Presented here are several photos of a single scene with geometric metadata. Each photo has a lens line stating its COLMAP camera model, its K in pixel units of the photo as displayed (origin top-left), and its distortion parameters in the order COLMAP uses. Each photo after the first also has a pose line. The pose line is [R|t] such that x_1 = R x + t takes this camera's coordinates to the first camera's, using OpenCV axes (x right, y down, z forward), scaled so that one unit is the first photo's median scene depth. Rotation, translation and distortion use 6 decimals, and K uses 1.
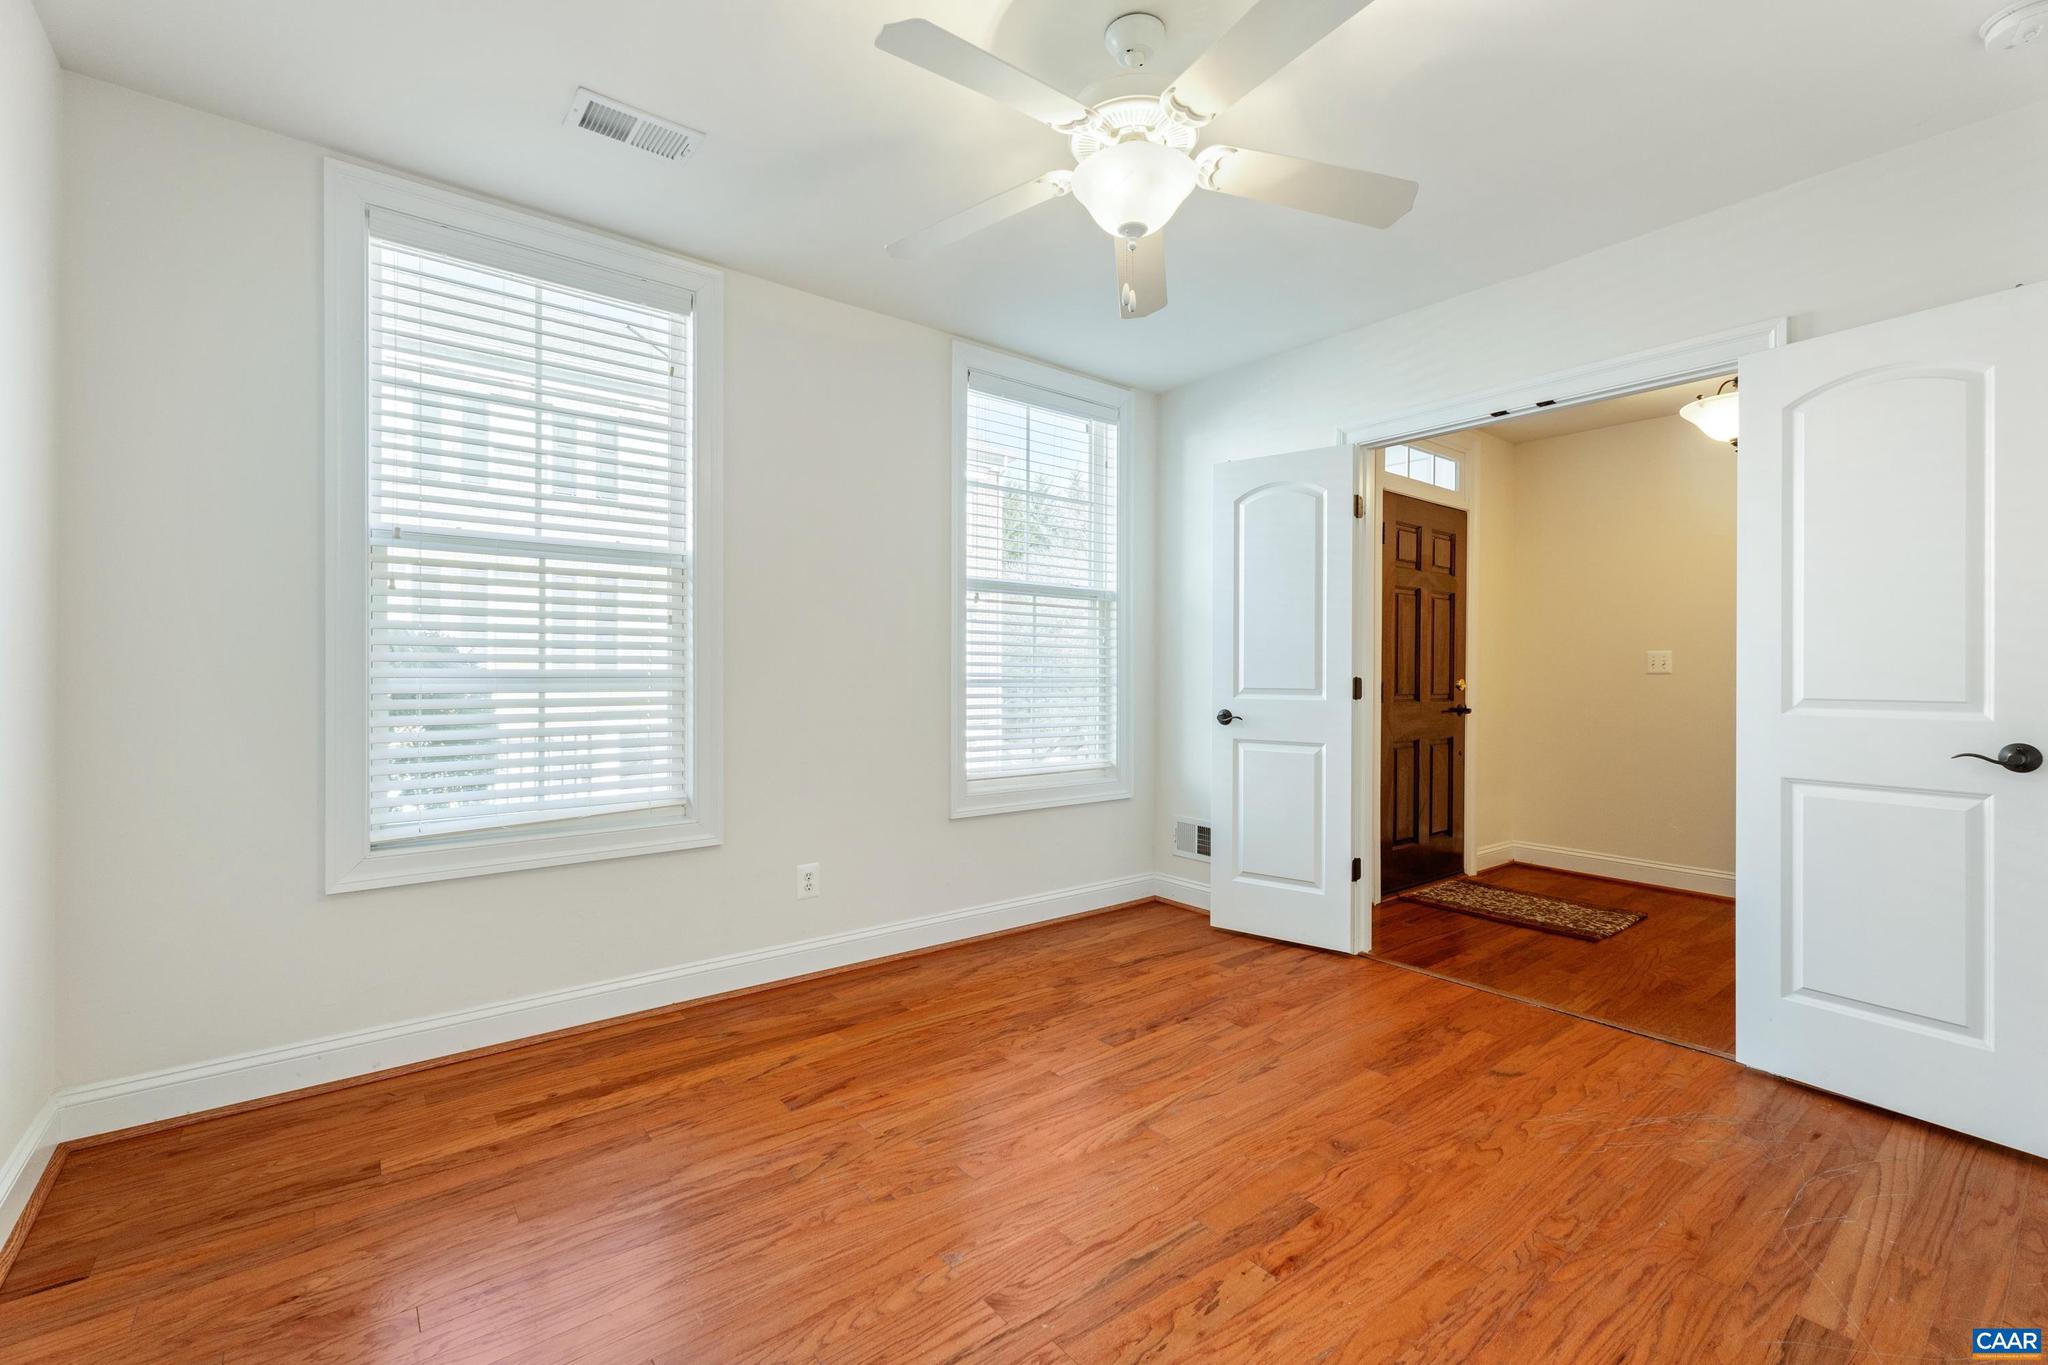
lens RADIAL K [[878.9, 0, 1023.8], [0, 878.9, 676.8], [0, 0, 1]] dist [0.003141, -0.001375]
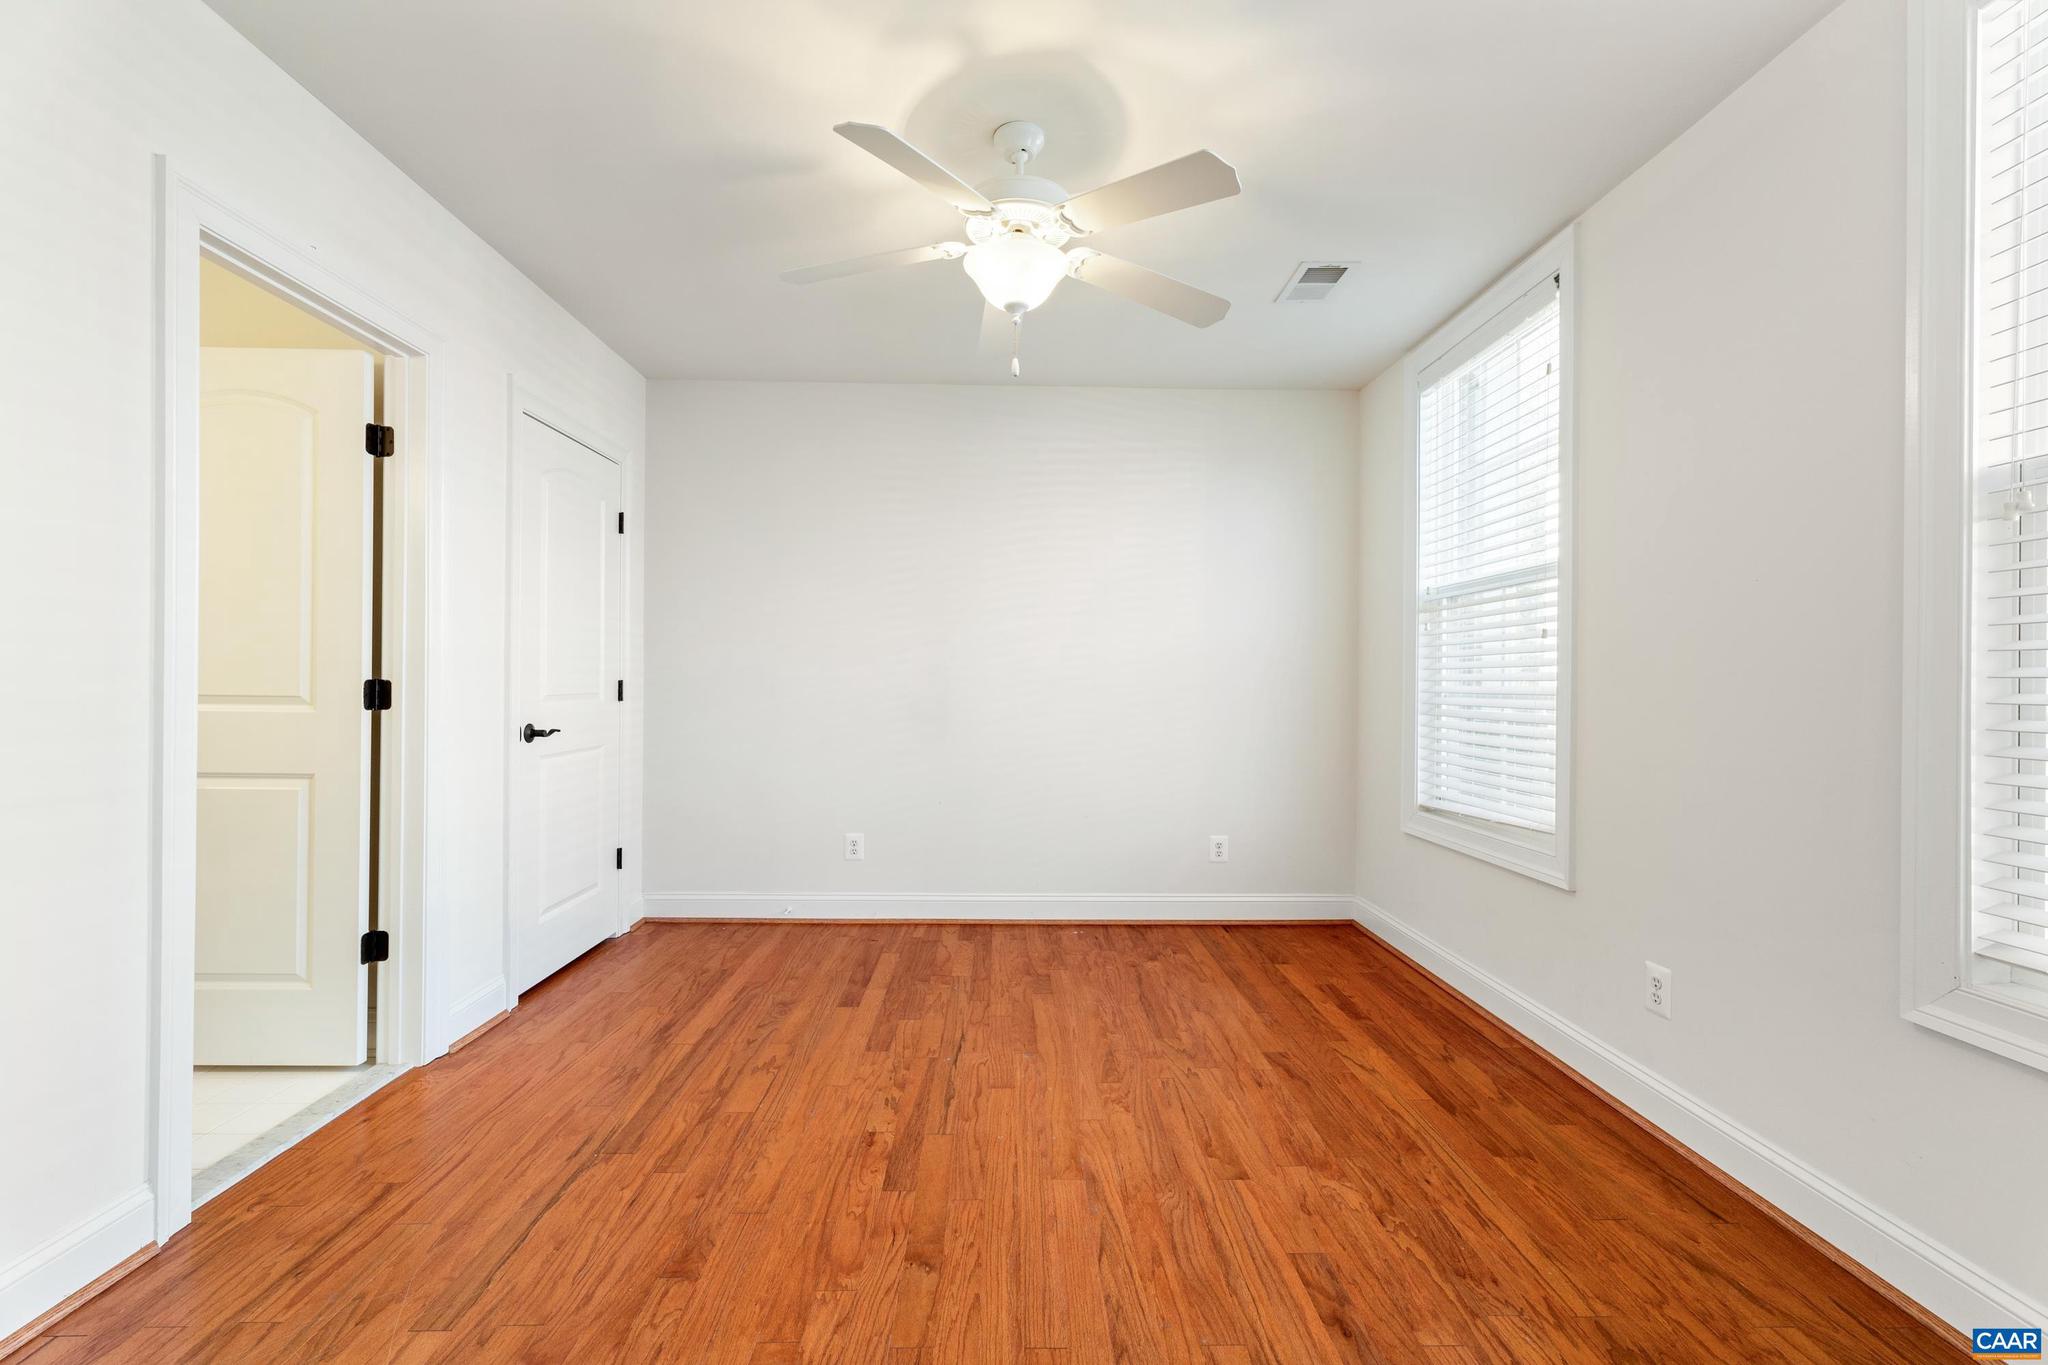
lens RADIAL K [[878.9, 0, 1019.4], [0, 878.9, 678.4], [0, 0, 1]] dist [0.003141, -0.001375]
pose [[-0.611697, -0.012550, -0.790992, 0.780274], [-0.018236, 0.999832, -0.001762, -0.007399], [0.790882, 0.013347, -0.611824, 1.278267]]
